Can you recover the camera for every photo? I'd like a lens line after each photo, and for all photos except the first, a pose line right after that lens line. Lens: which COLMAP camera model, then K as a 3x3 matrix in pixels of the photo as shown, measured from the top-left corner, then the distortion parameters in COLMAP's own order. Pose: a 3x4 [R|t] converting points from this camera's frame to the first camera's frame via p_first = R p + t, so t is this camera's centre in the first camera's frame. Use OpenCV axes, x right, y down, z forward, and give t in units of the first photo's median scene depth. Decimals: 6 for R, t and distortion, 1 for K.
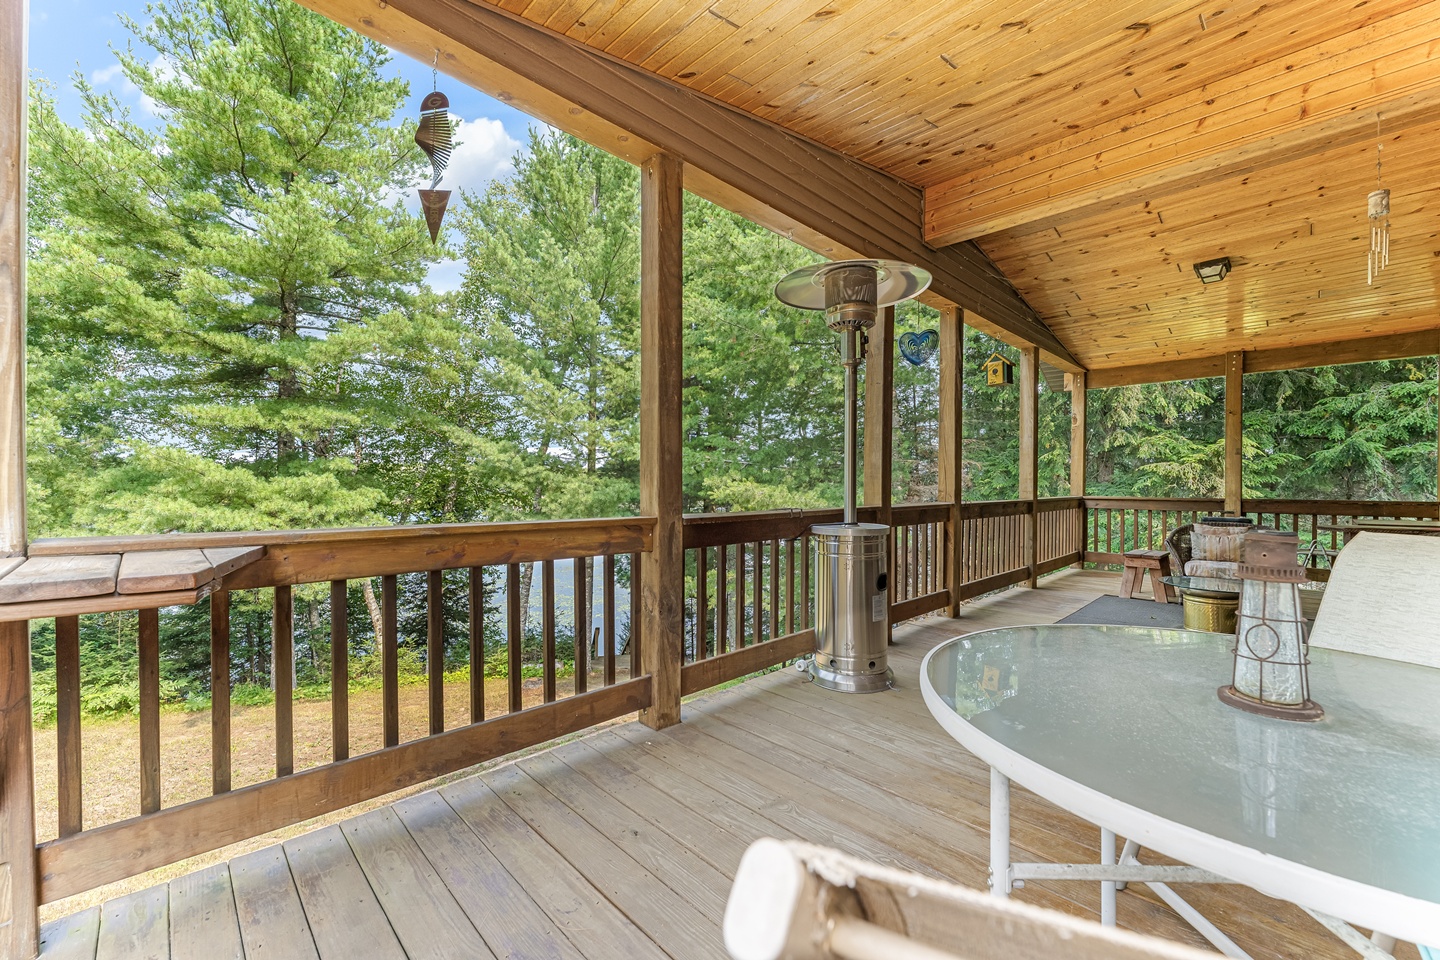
lens RADIAL K [[586.5, 0, 733.8], [0, 586.5, 481.9], [0, 0, 1]] dist [-0.002325, -0.000709]
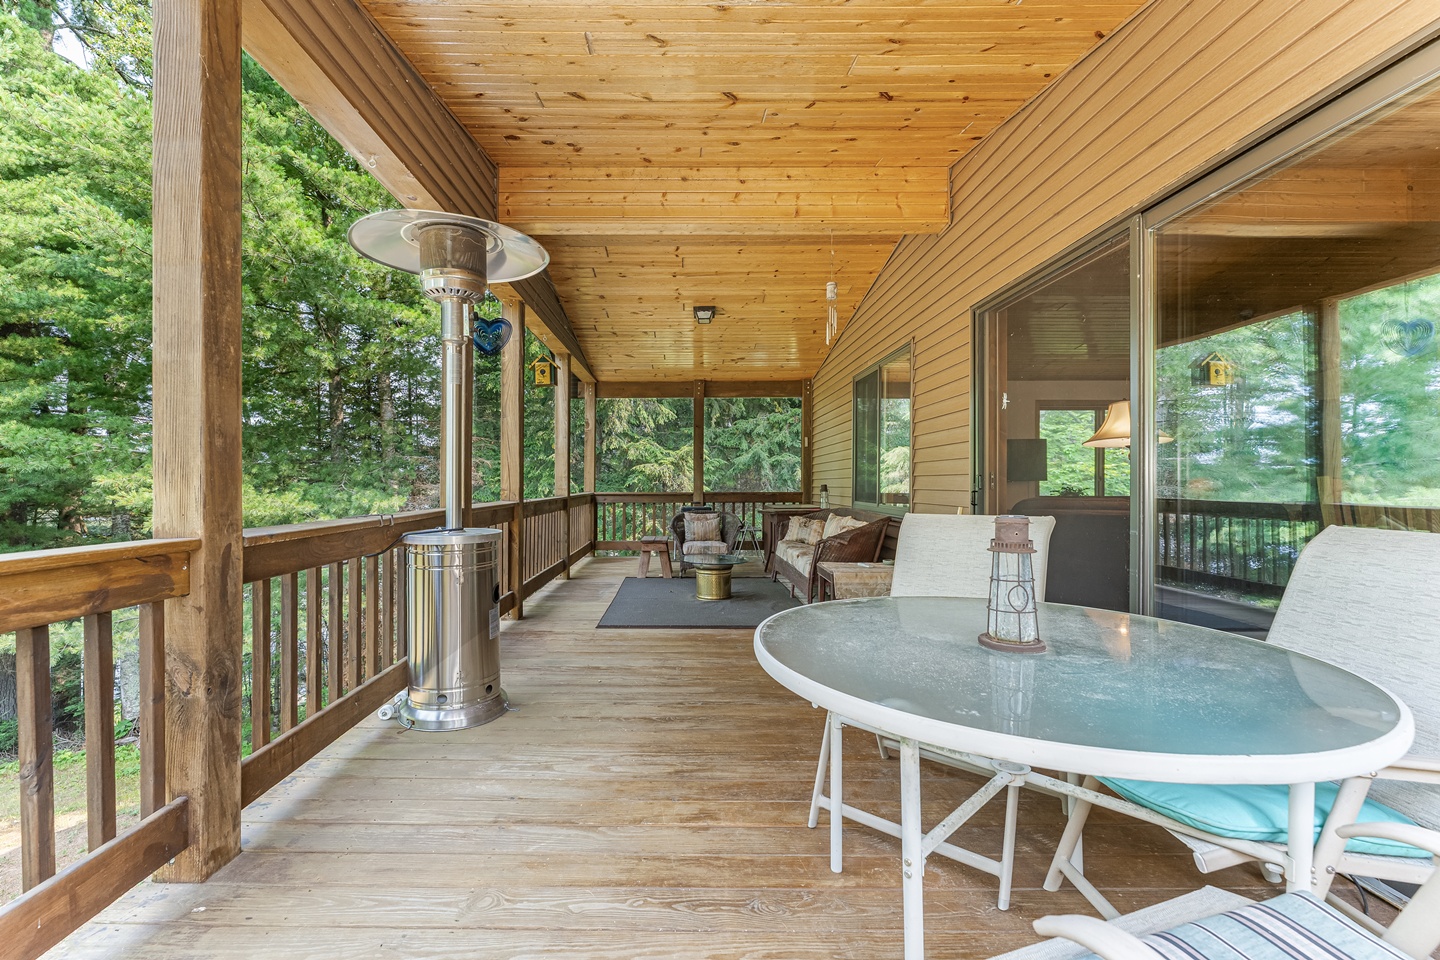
lens RADIAL K [[586.5, 0, 719.3], [0, 586.5, 482.8], [0, 0, 1]] dist [-0.002325, -0.000709]
pose [[0.709691, -0.005897, 0.704488, -0.116759], [0.002555, 0.999980, 0.005797, -0.000252], [-0.704508, -0.002314, 0.709692, 0.117651]]
